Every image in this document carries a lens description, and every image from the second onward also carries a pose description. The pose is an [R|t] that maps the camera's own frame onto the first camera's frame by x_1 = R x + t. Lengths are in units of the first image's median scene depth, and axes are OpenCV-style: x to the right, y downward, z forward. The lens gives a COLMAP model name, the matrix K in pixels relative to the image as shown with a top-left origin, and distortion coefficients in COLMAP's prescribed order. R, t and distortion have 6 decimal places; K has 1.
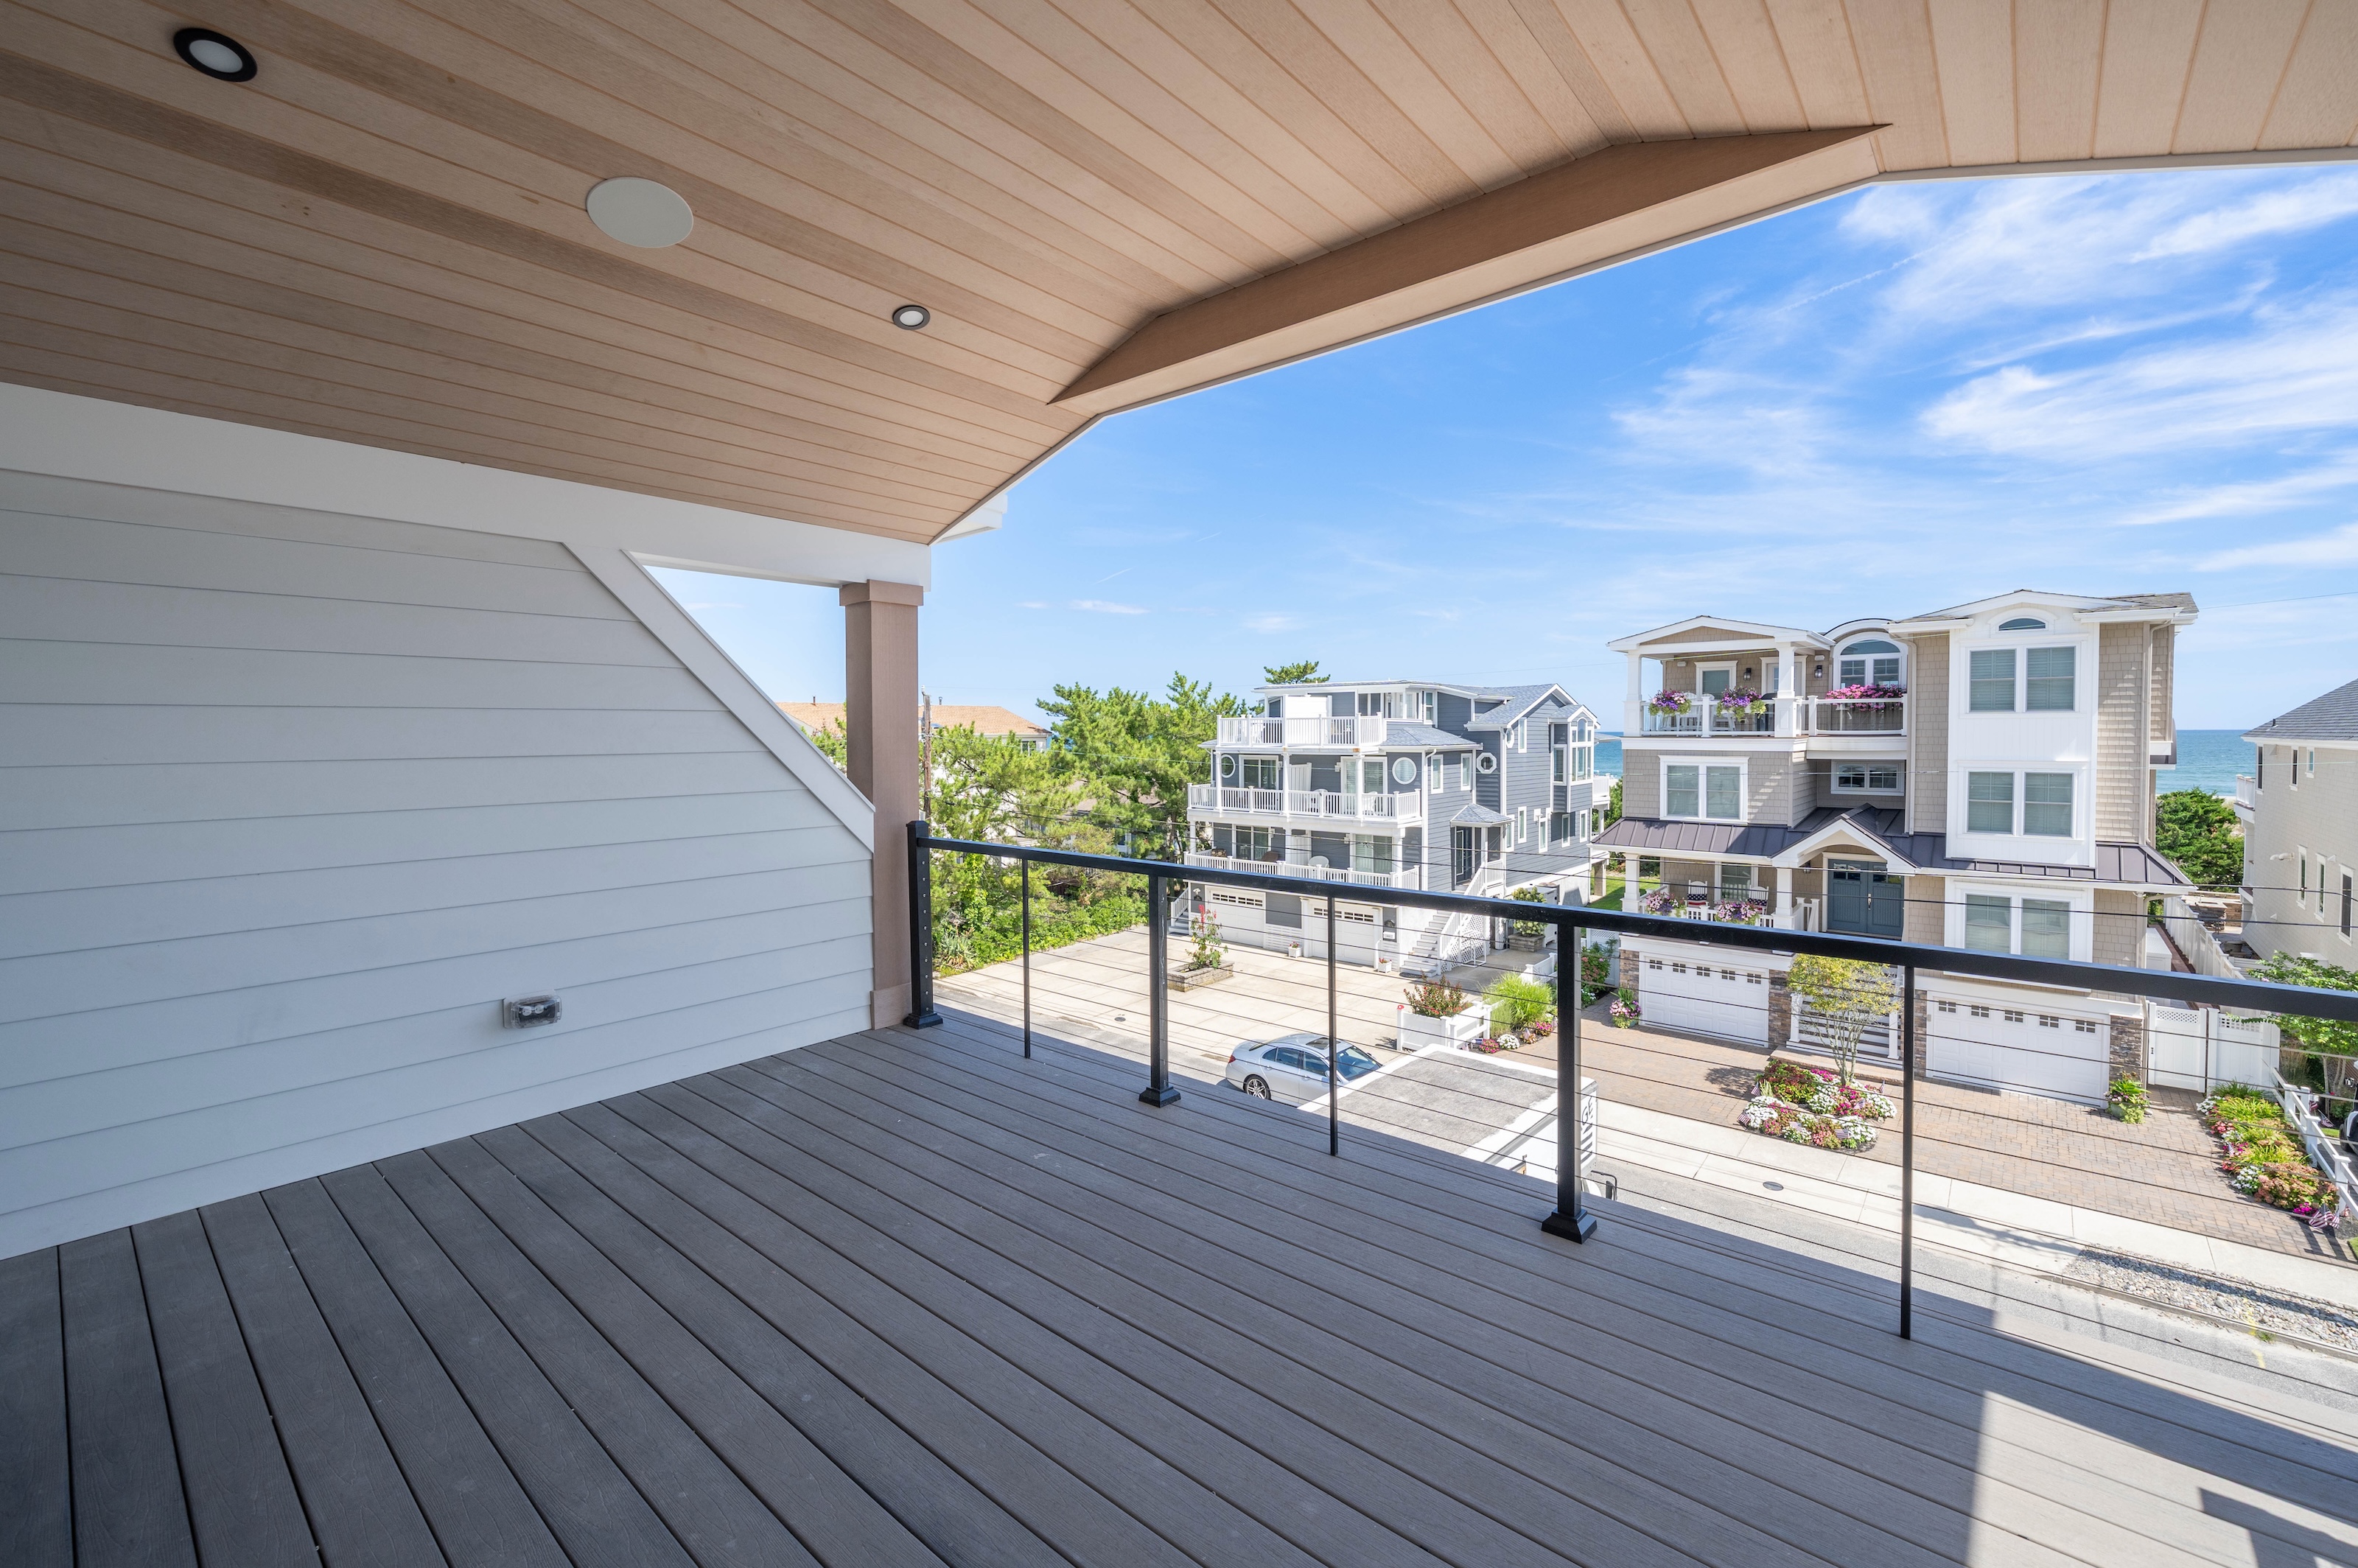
lens RADIAL K [[987.6, 0, 1209.5], [0, 987.6, 761.5], [0, 0, 1]] dist [-0.000450, 0.000041]
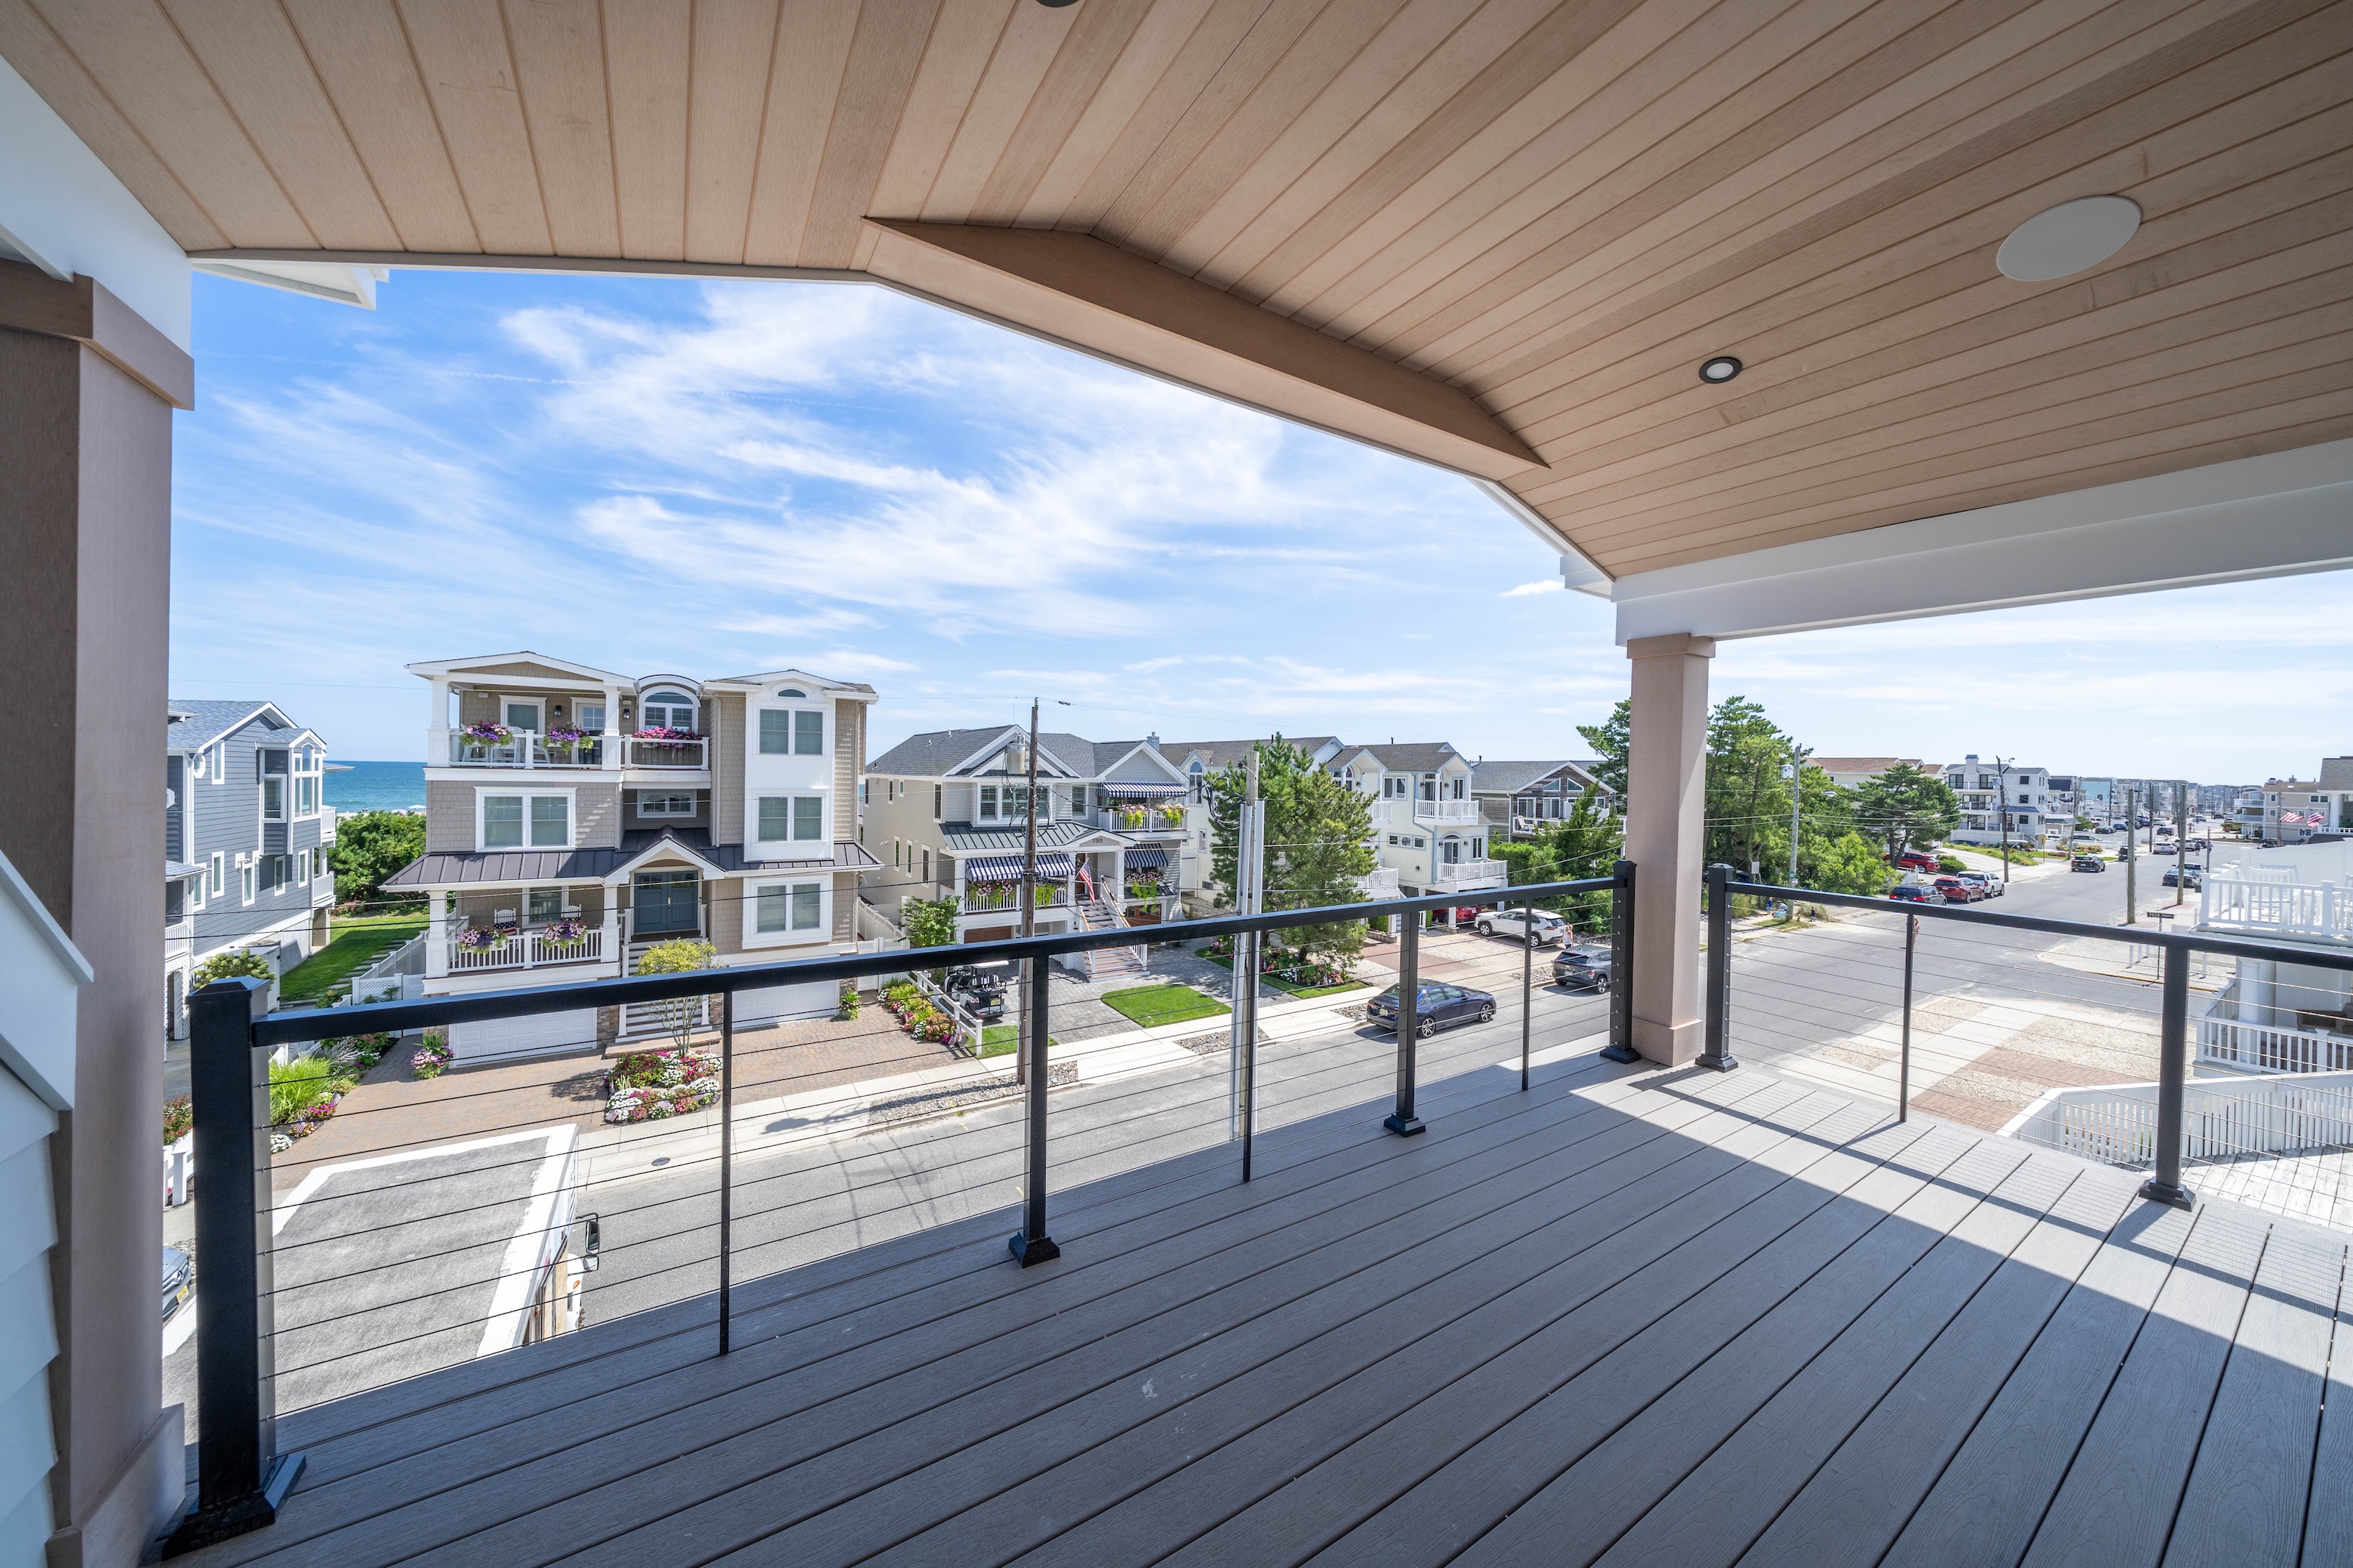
lens RADIAL K [[793.0, 0, 1176.5], [0, 793.0, 784.0], [0, 0, 1]] dist [-0.002063, -0.000101]
pose [[0.303606, -0.003719, 0.952790, -0.085270], [0.010408, 0.999946, 0.000586, -0.002175], [-0.952741, 0.009739, 0.303628, 0.101356]]
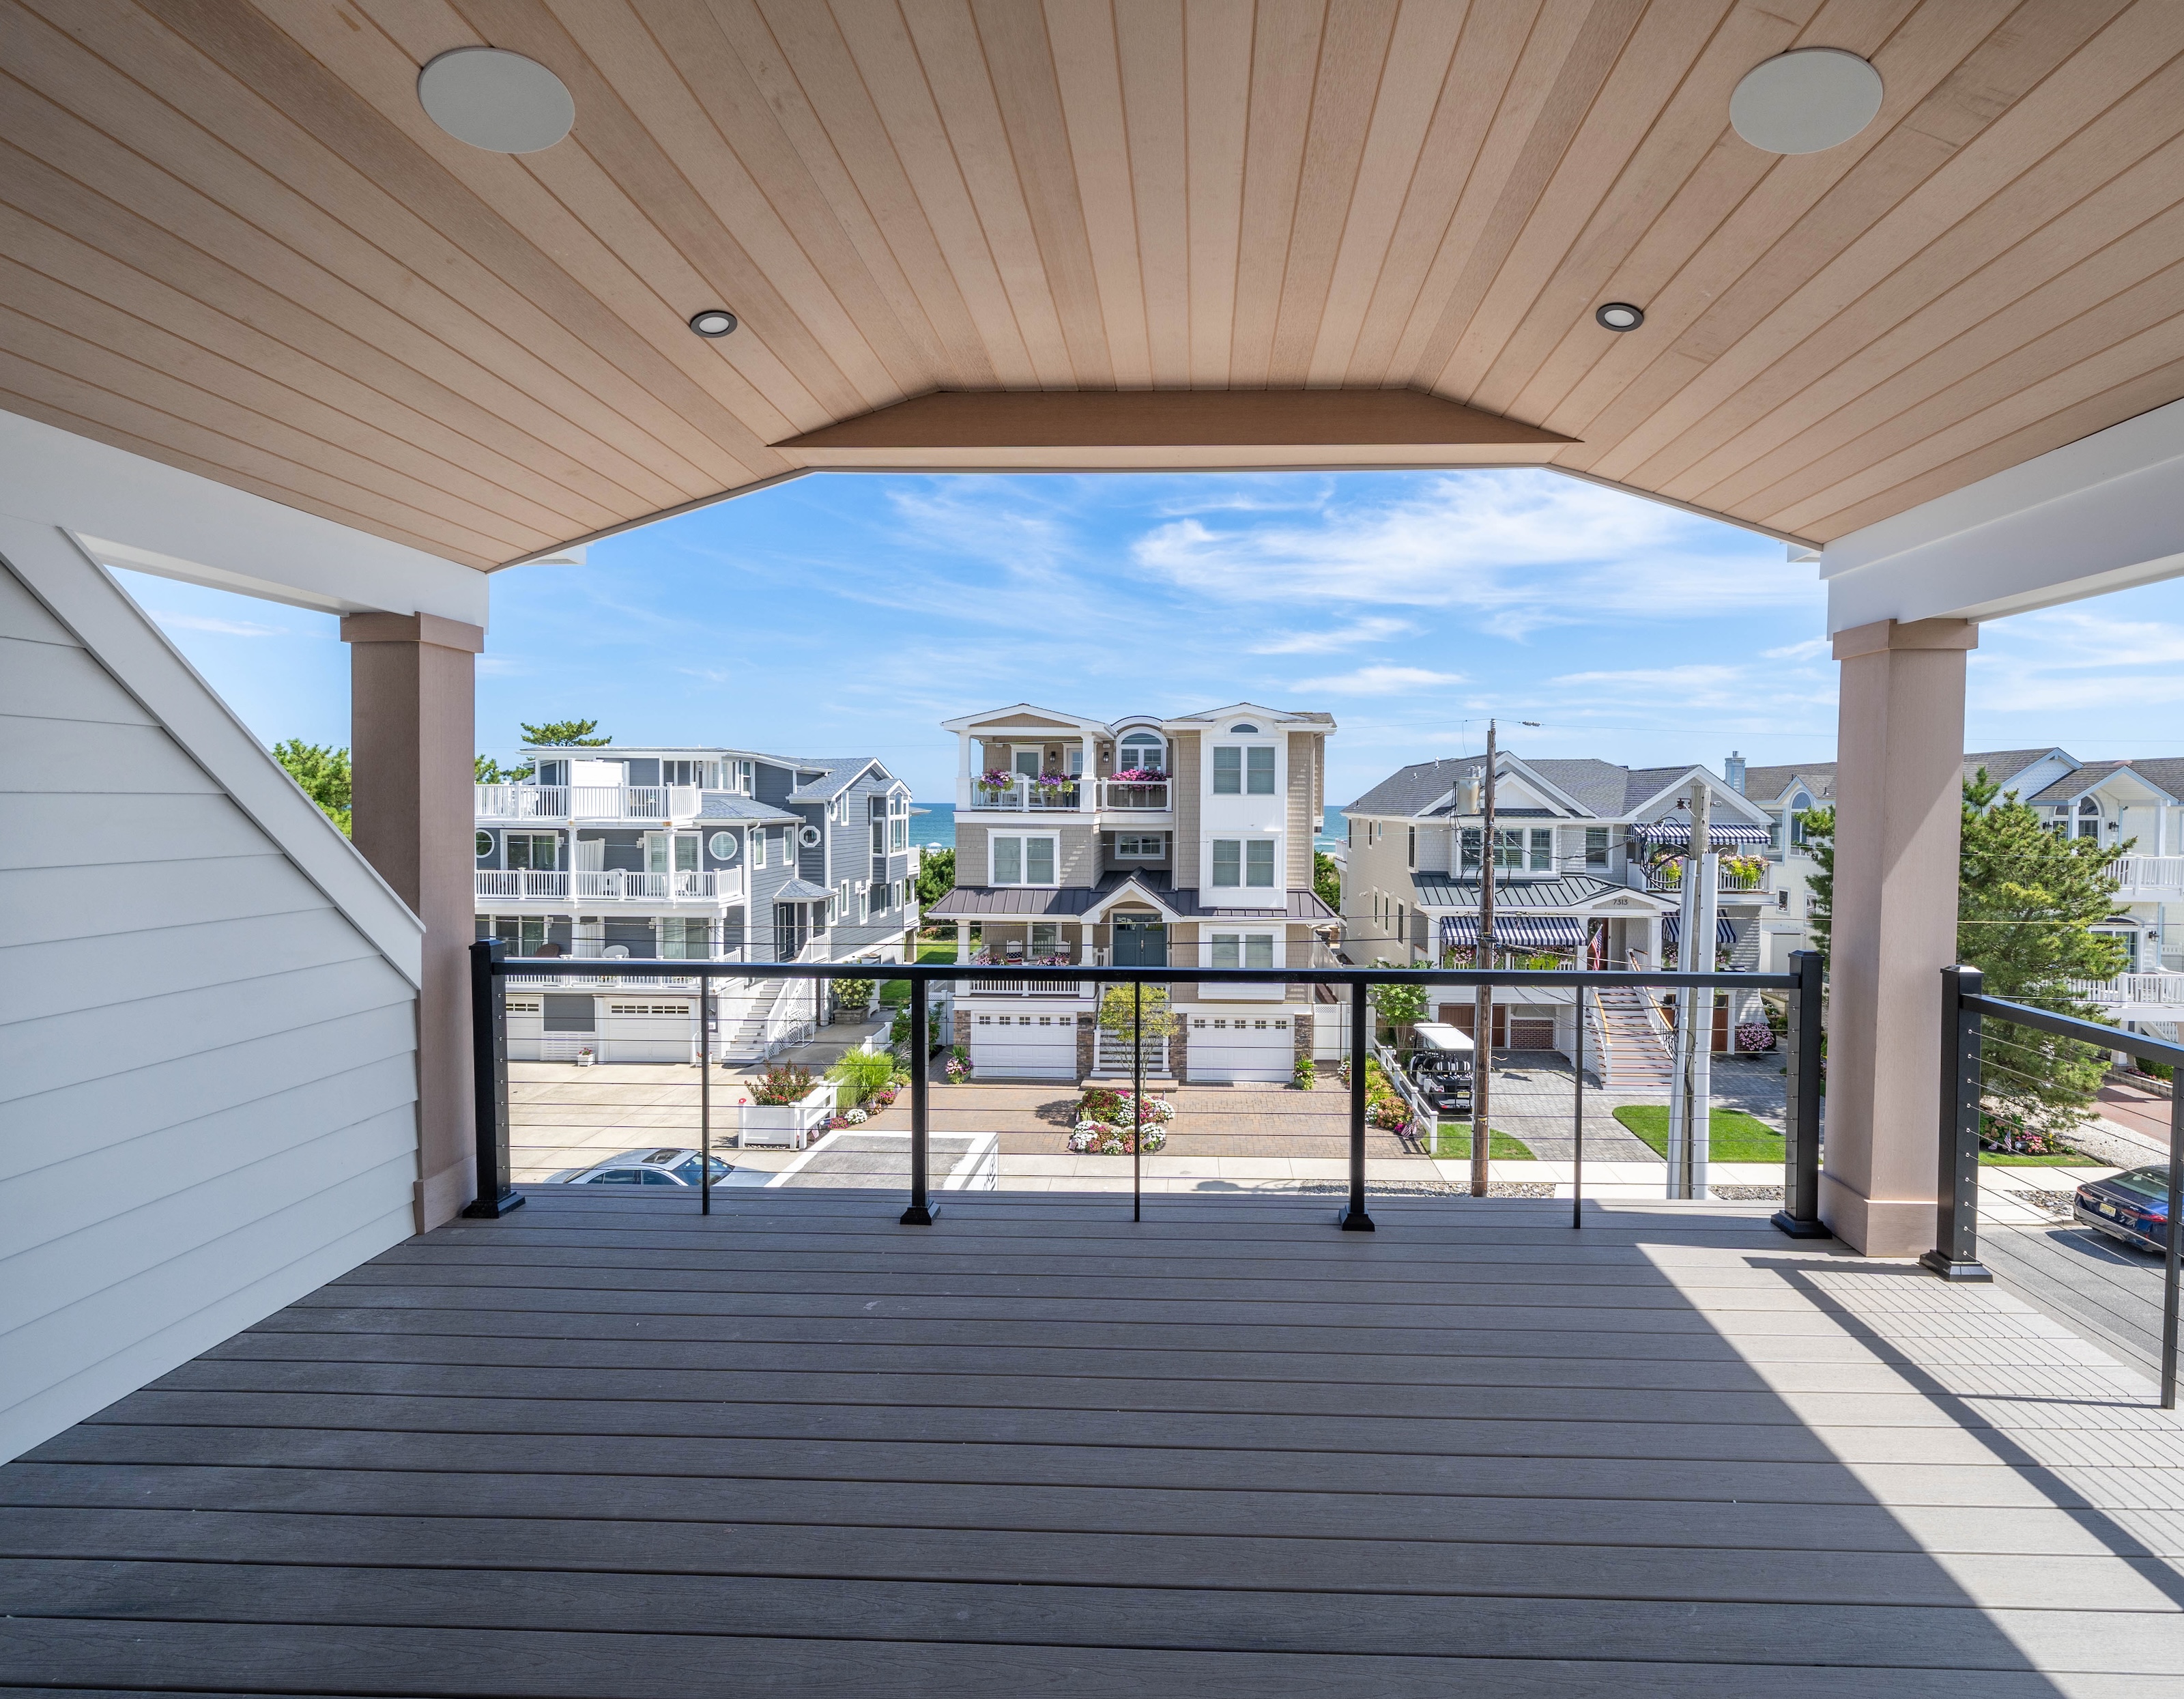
lens RADIAL K [[987.0, 0, 1176.1], [0, 987.0, 826.8], [0, 0, 1]] dist [-0.001395, -0.000278]
pose [[0.782480, -0.005328, 0.622653, -0.063521], [0.008699, 0.999959, -0.002375, -0.003655], [-0.622615, 0.007275, 0.782495, 0.015825]]
